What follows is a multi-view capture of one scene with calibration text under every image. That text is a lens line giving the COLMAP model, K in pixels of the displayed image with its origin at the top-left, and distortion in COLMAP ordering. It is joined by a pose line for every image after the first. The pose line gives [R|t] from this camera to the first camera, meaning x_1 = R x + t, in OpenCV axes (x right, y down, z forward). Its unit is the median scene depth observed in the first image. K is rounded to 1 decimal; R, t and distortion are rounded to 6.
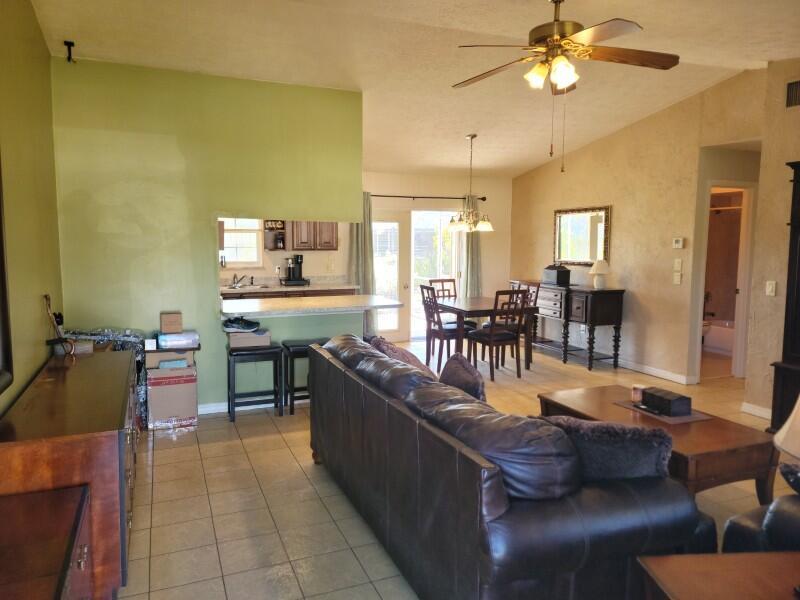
lens RADIAL K [[587.1, 0, 399.9], [0, 587.1, 298.2], [0, 0, 1]] dist [0.045656, -0.018316]
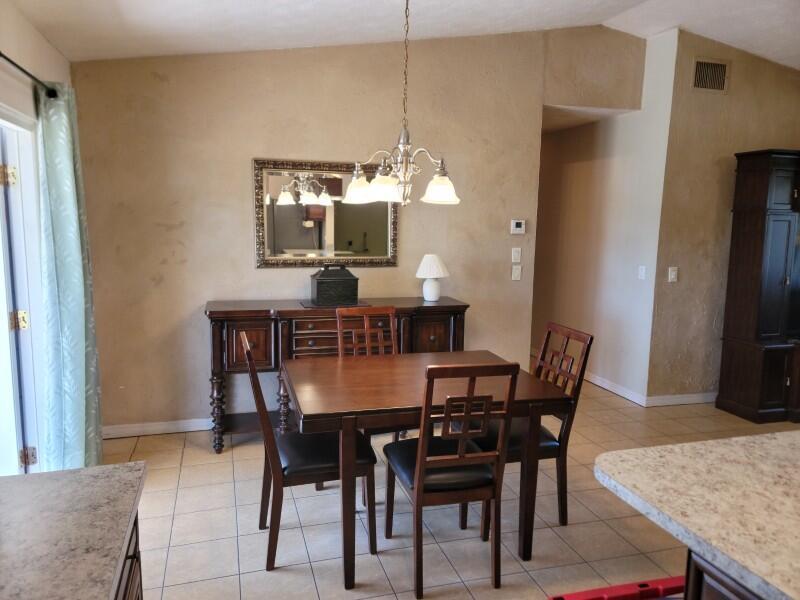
lens RADIAL K [[587.1, 0, 398.6], [0, 587.1, 297.8], [0, 0, 1]] dist [0.045656, -0.018316]
pose [[0.085827, -0.141130, 0.986264, -0.266769], [0.081817, 0.987571, 0.134197, -0.102270], [-0.992945, 0.069176, 0.096307, 0.949730]]
